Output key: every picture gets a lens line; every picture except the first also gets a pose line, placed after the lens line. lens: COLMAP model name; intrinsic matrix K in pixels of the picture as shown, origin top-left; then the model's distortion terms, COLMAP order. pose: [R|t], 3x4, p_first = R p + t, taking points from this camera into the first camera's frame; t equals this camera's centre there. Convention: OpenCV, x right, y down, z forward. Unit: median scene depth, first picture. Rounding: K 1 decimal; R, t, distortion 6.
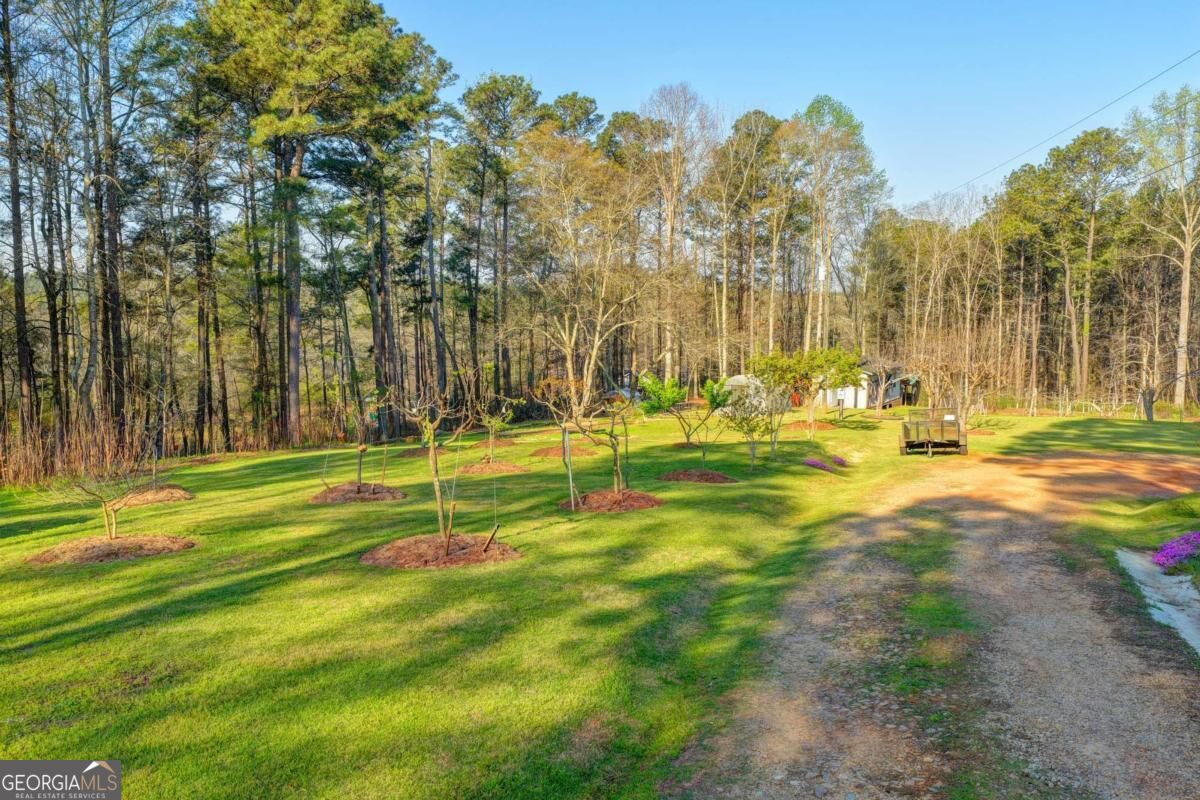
lens RADIAL K [[993.6, 0, 603.6], [0, 993.6, 398.0], [0, 0, 1]] dist [-0.001952, 0.021441]
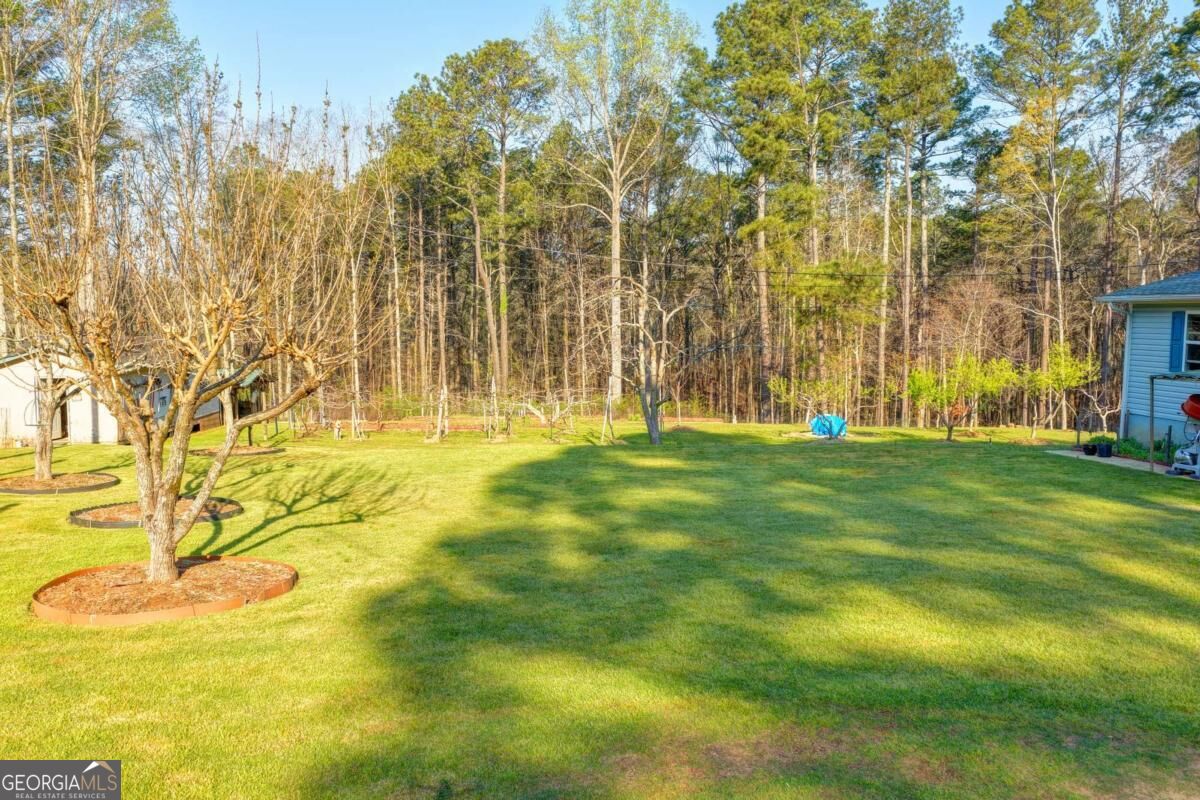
lens RADIAL K [[993.6, 0, 602.3], [0, 993.6, 403.6], [0, 0, 1]] dist [-0.001952, 0.021441]
pose [[0.844056, -0.053546, 0.533575, 0.159939], [0.051556, 0.998496, 0.018647, -0.004259], [-0.533771, 0.011770, 0.845547, 0.364252]]
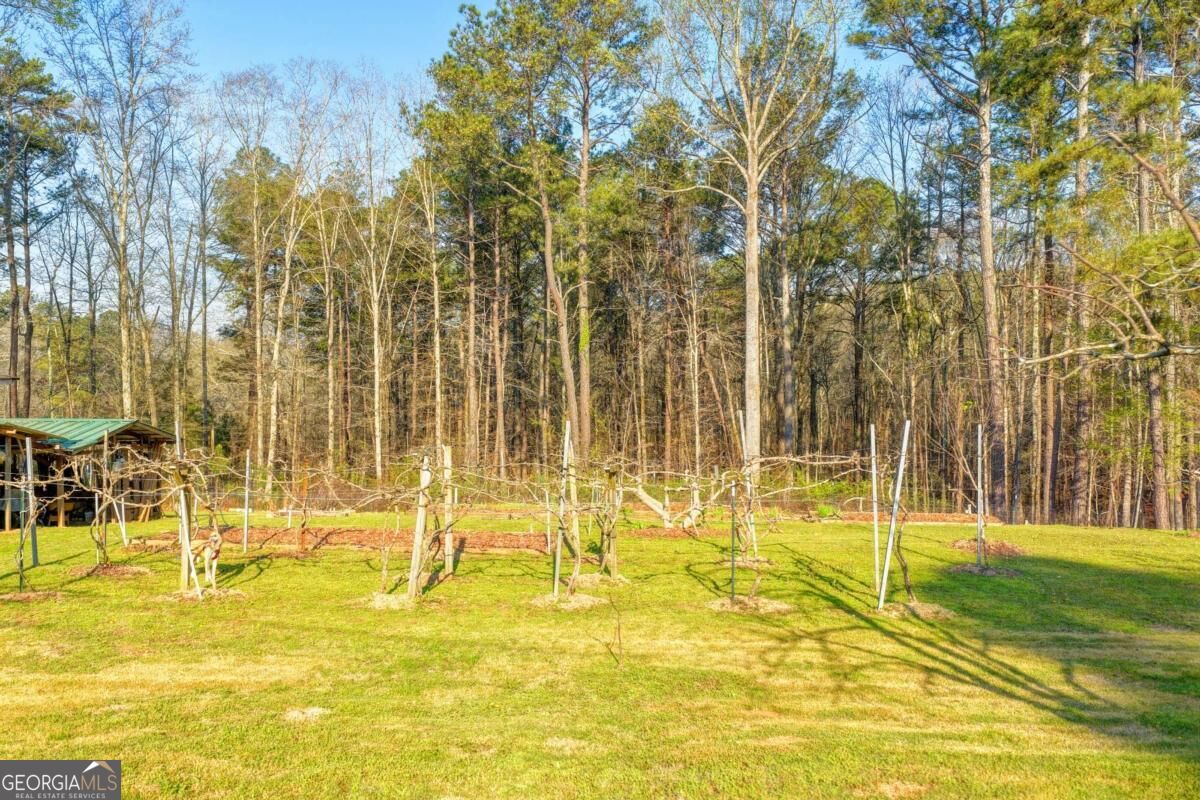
lens RADIAL K [[993.6, 0, 599.6], [0, 993.6, 408.2], [0, 0, 1]] dist [-0.001952, 0.021441]
pose [[0.884293, -0.016874, 0.466627, 0.279985], [0.047940, 0.997347, -0.054785, -0.003153], [-0.464464, 0.070816, 0.882756, 0.608228]]
